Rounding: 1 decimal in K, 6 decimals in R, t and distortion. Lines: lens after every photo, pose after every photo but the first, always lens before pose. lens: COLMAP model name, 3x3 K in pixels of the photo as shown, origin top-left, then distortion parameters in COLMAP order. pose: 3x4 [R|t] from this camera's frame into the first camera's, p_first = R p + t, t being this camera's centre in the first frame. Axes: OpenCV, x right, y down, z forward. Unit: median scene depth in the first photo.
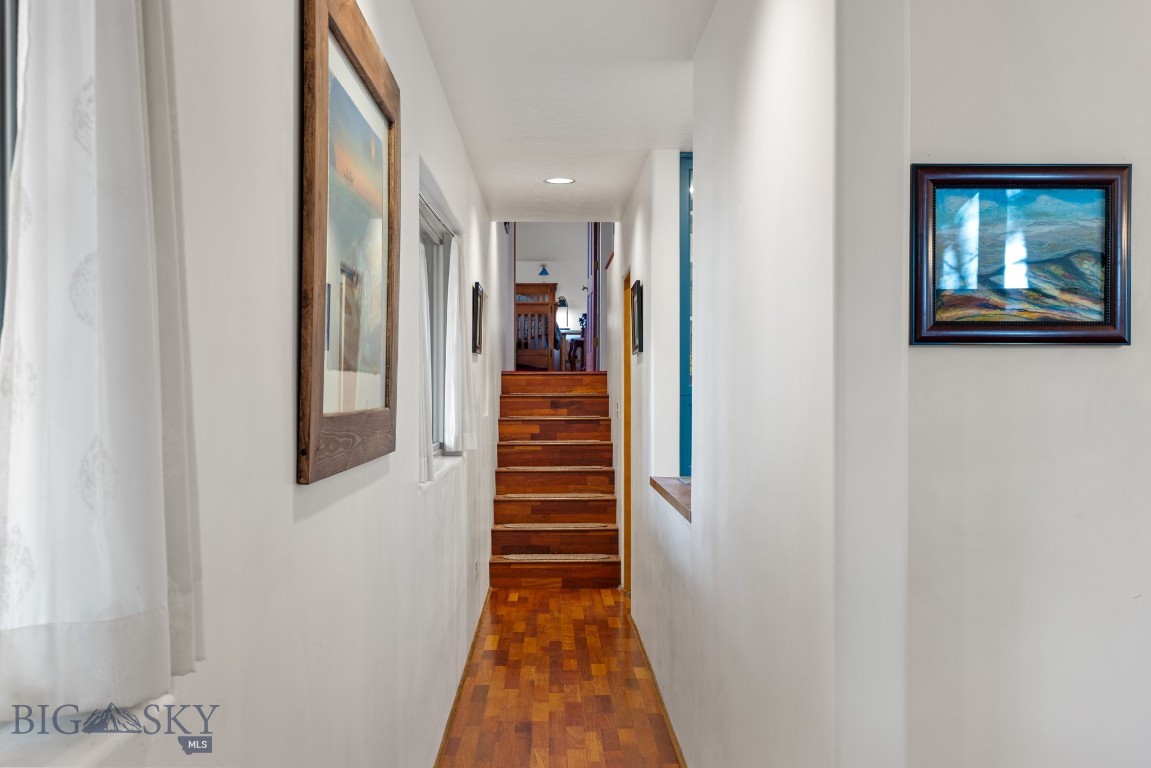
lens RADIAL K [[1138.7, 0, 576.7], [0, 1138.7, 385.8], [0, 0, 1]] dist [0.014793, 0.000000]
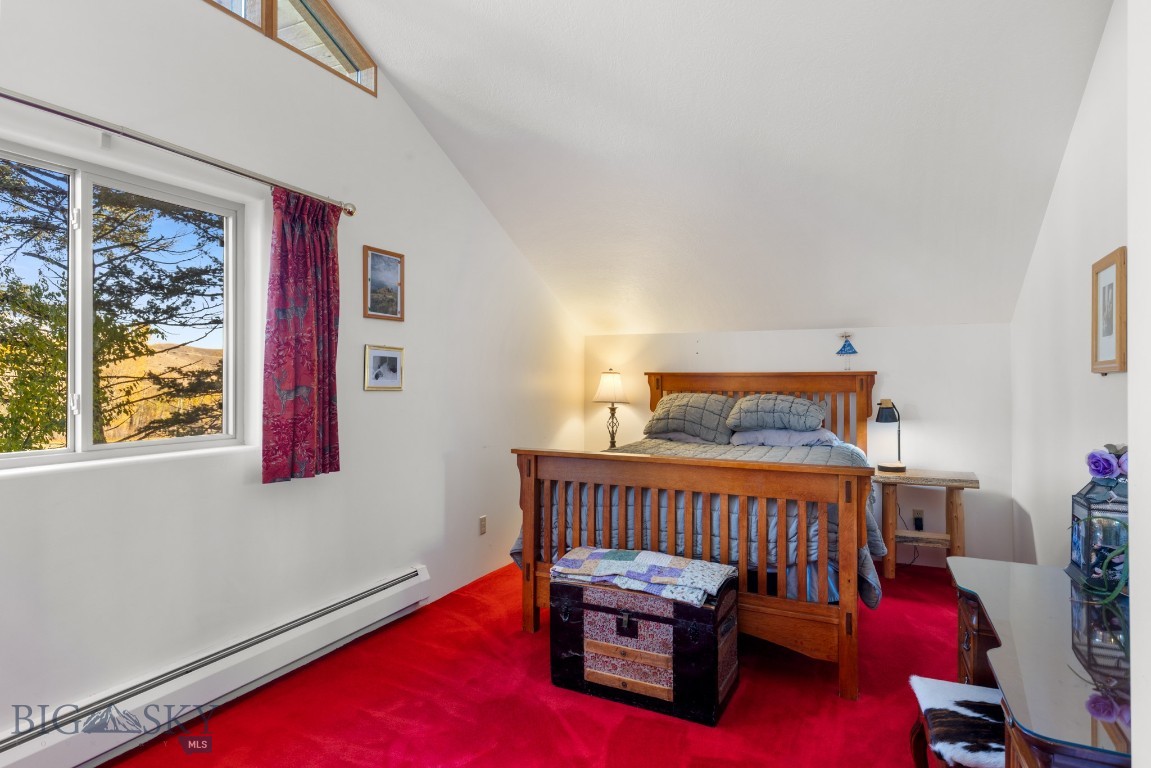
lens RADIAL K [[652.1, 0, 575.8], [0, 652.1, 383.6], [0, 0, 1]] dist [0.008750, 0.001299]
pose [[0.894889, -0.002008, -0.446285, -0.007224], [0.003080, 0.999994, 0.001677, -0.085312], [0.446279, -0.002875, 0.894889, 0.686752]]
